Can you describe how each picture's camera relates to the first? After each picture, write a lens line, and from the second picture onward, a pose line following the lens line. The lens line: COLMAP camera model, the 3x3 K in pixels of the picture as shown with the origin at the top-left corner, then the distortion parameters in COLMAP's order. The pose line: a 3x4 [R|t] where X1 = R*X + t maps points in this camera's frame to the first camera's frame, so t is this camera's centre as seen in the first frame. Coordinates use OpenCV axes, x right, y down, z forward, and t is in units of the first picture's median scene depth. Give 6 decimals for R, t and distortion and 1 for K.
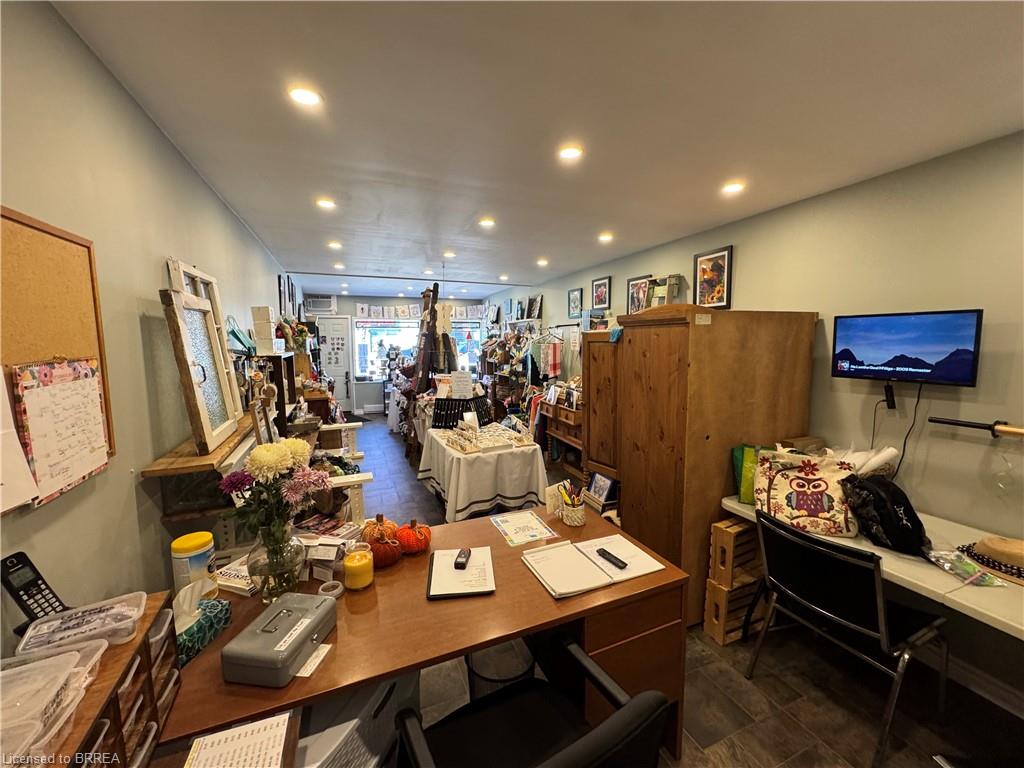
lens RADIAL K [[407.6, 0, 508.9], [0, 407.6, 382.3], [0, 0, 1]] dist [-0.002634, 0.000254]
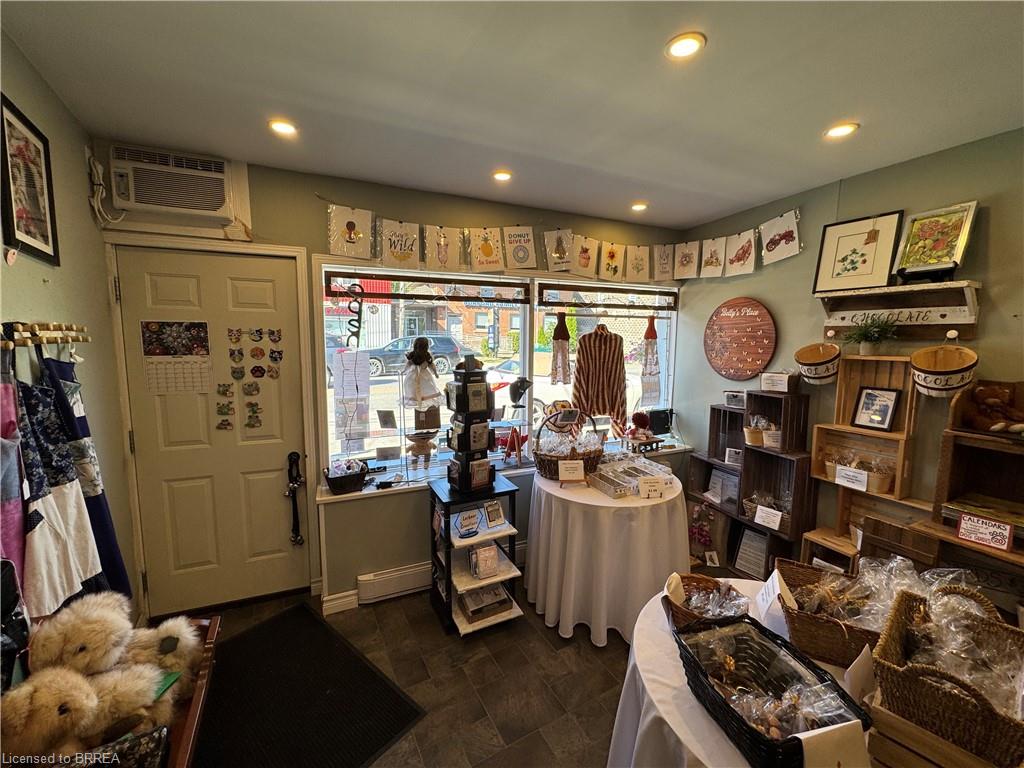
lens RADIAL K [[407.6, 0, 516.6], [0, 407.6, 385.3], [0, 0, 1]] dist [-0.002634, 0.000254]
pose [[0.997520, 0.002678, 0.070326, -0.266614], [-0.003603, 0.999908, 0.013039, -0.076611], [-0.070285, -0.013260, 0.997439, 0.715286]]
